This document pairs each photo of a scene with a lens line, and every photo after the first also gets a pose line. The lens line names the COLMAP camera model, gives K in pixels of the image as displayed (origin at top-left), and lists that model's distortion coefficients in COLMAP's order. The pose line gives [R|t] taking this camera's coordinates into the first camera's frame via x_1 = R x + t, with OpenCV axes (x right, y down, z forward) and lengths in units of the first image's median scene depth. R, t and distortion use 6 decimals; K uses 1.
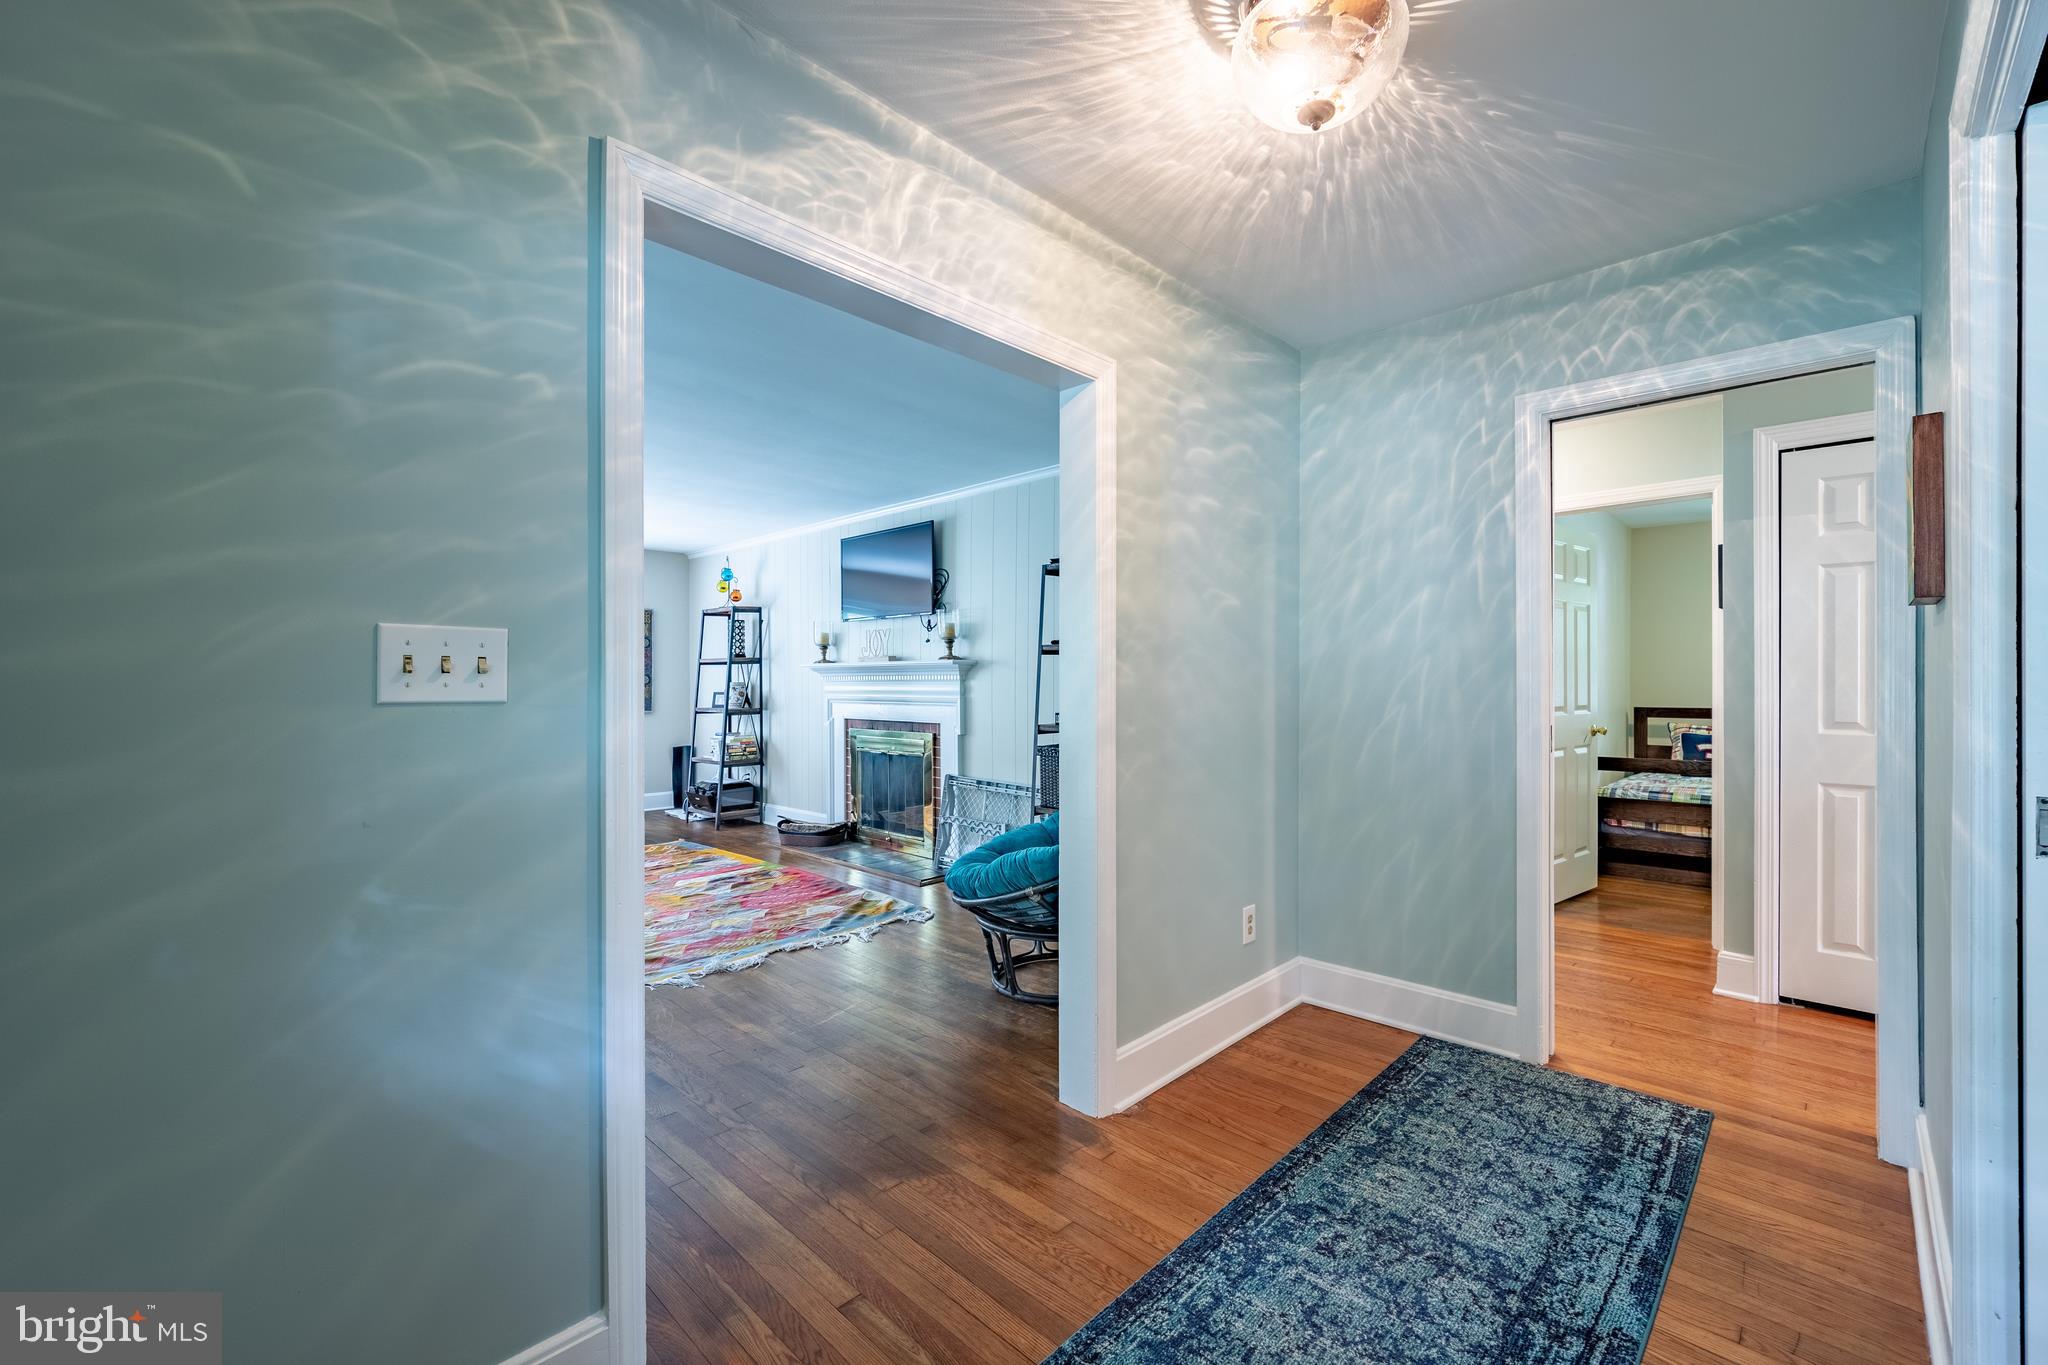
lens RADIAL K [[848.3, 0, 1032.6], [0, 848.3, 679.5], [0, 0, 1]] dist [-0.001383, -0.000177]
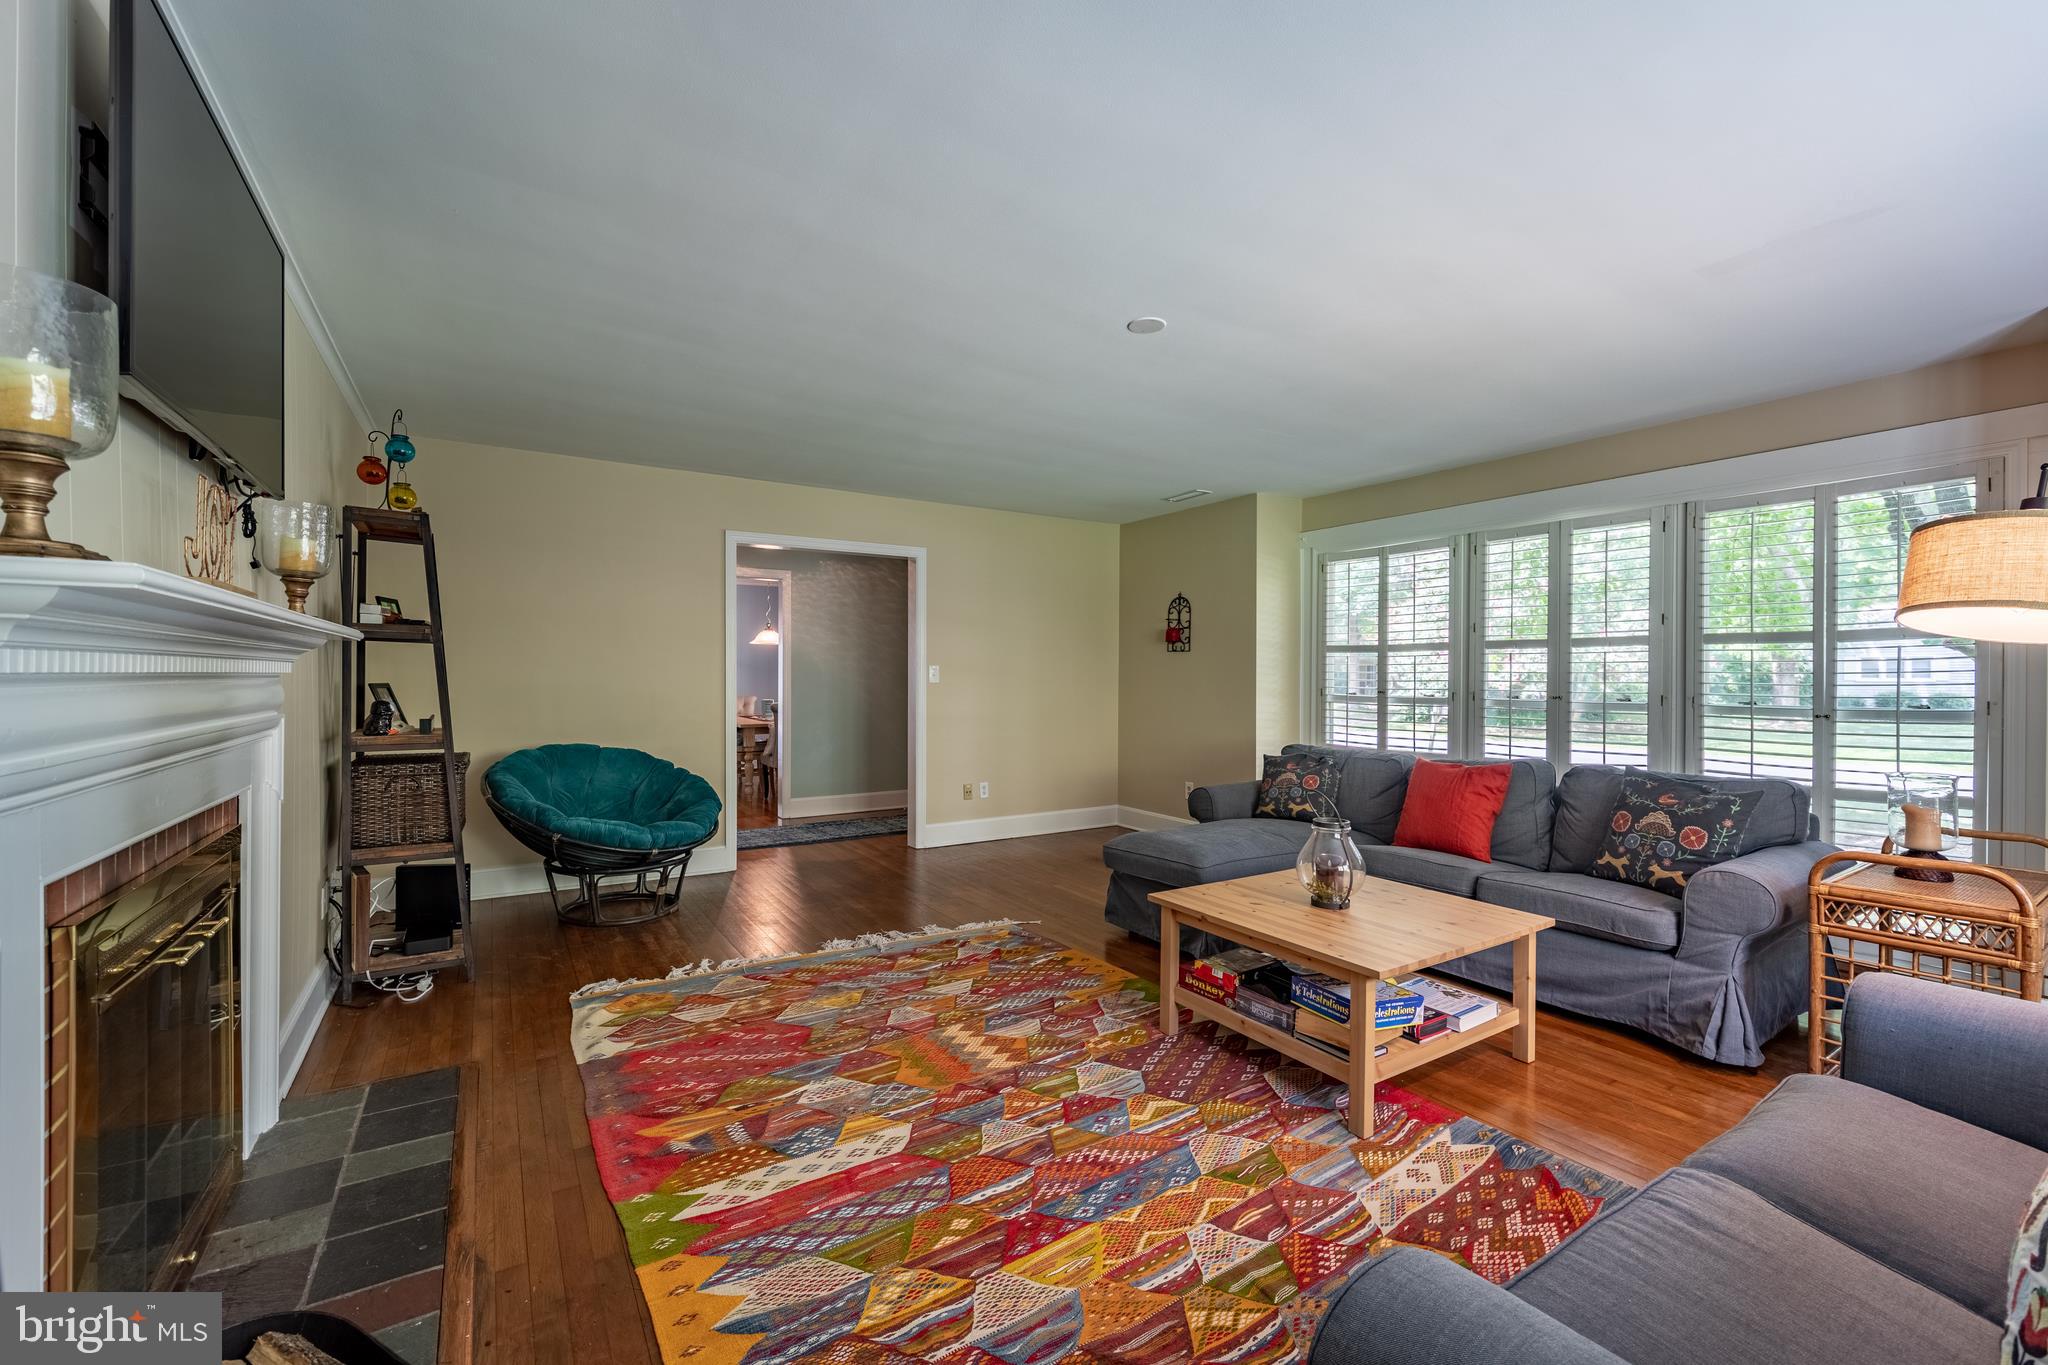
lens RADIAL K [[848.3, 0, 1019.2], [0, 848.3, 682.7], [0, 0, 1]] dist [-0.001383, -0.000177]
pose [[-0.967910, -0.000326, 0.251296, -0.495272], [0.000362, 0.999996, 0.002694, 0.004125], [-0.251296, 0.002698, -0.967906, 1.190651]]
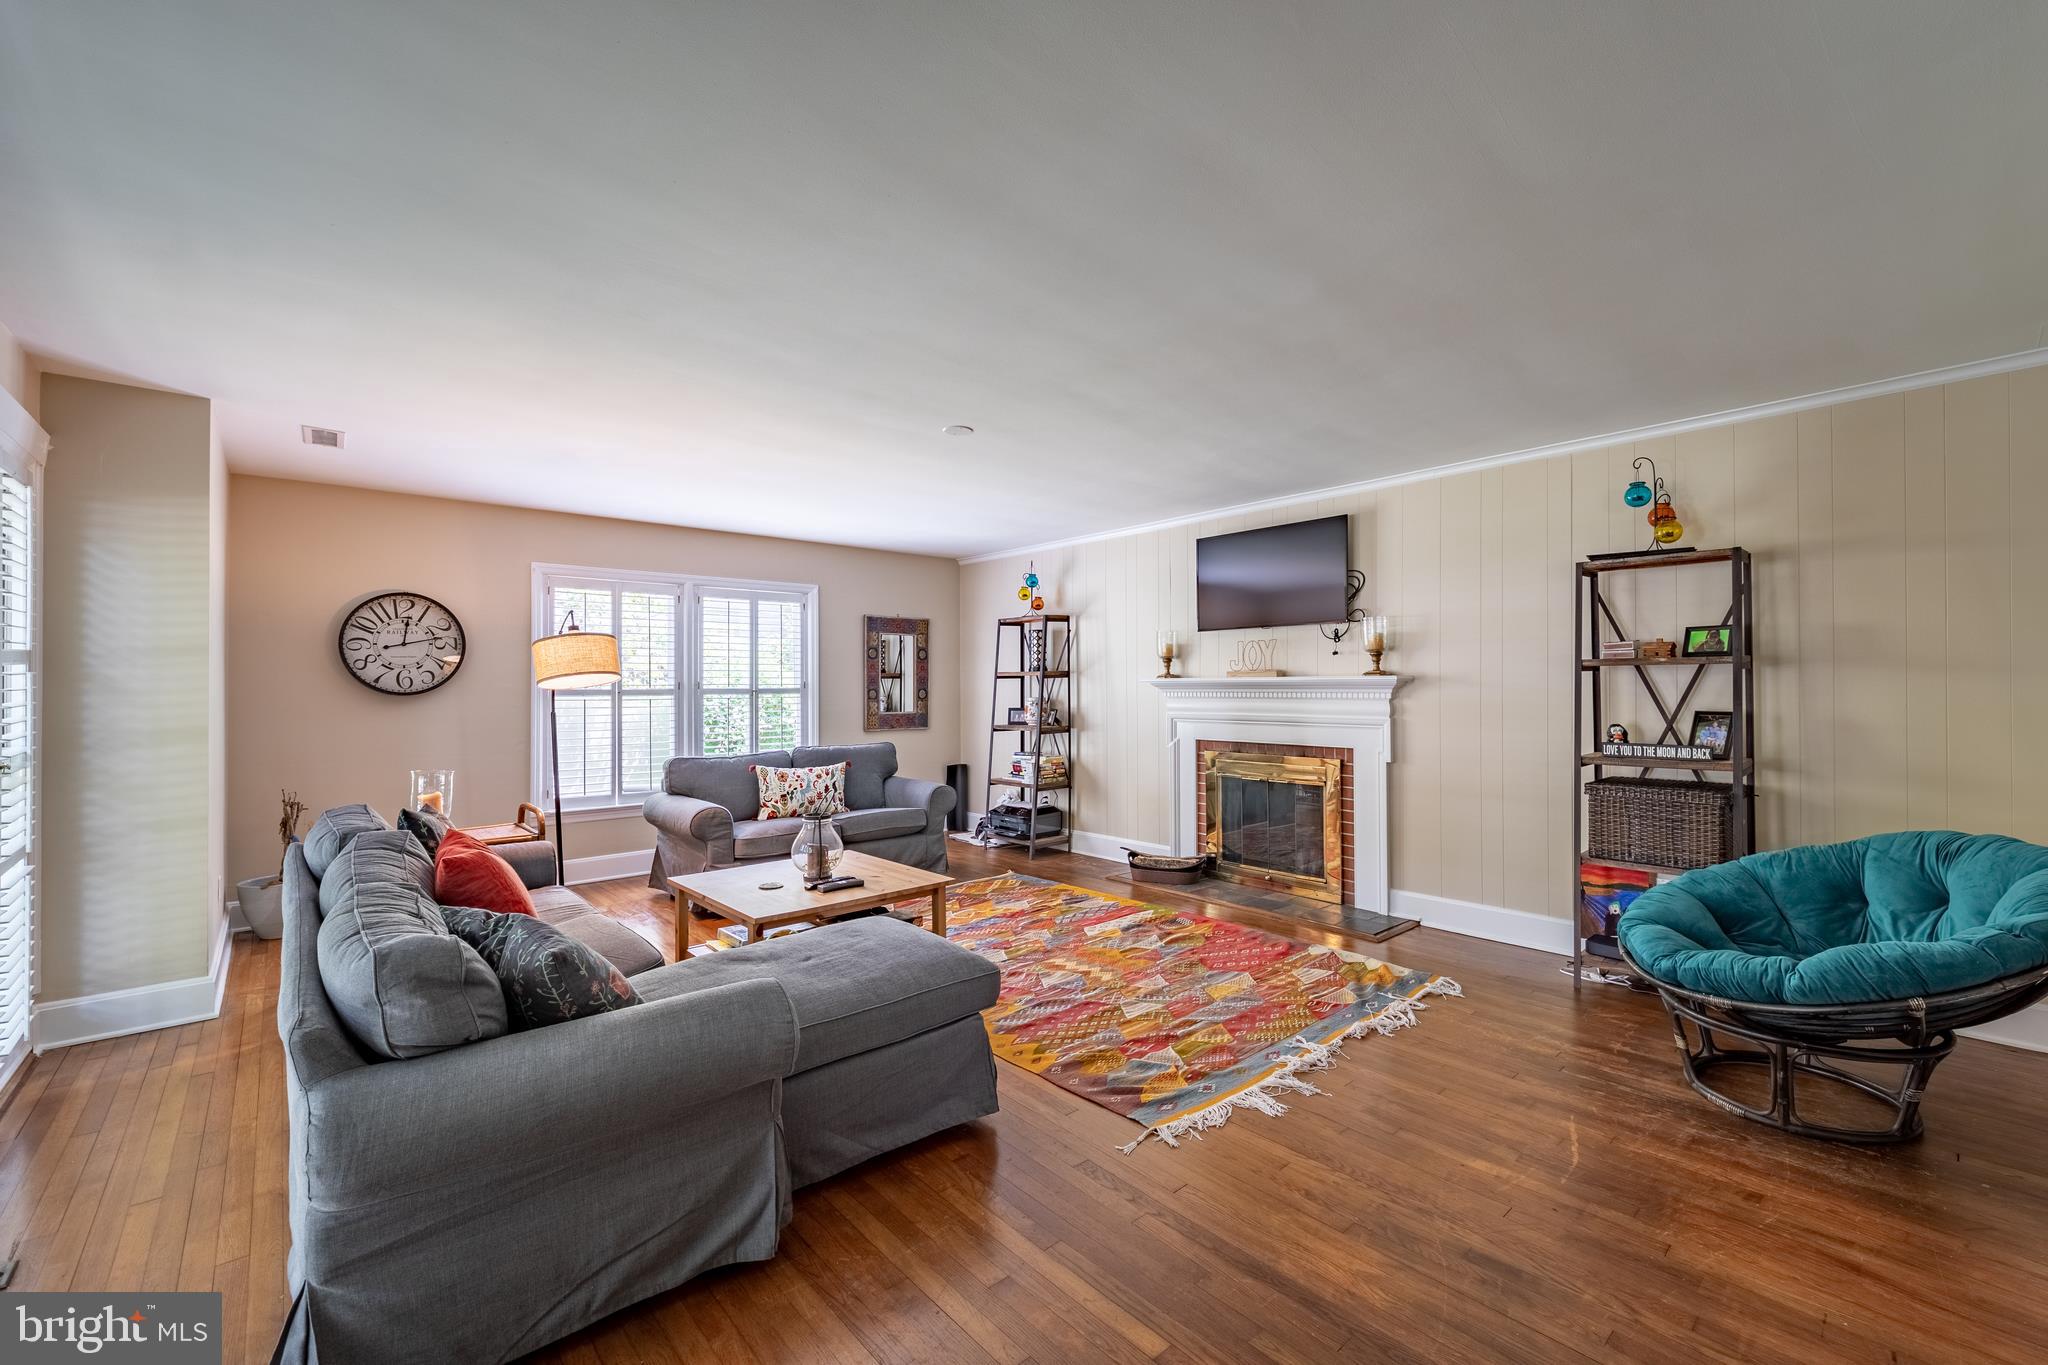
lens RADIAL K [[848.3, 0, 1030.6], [0, 848.3, 679.5], [0, 0, 1]] dist [-0.001383, -0.000177]
pose [[0.996372, -0.001207, -0.085092, -0.339351], [0.000674, 0.999980, -0.006291, -0.012644], [0.085097, 0.006211, 0.996353, 0.100839]]
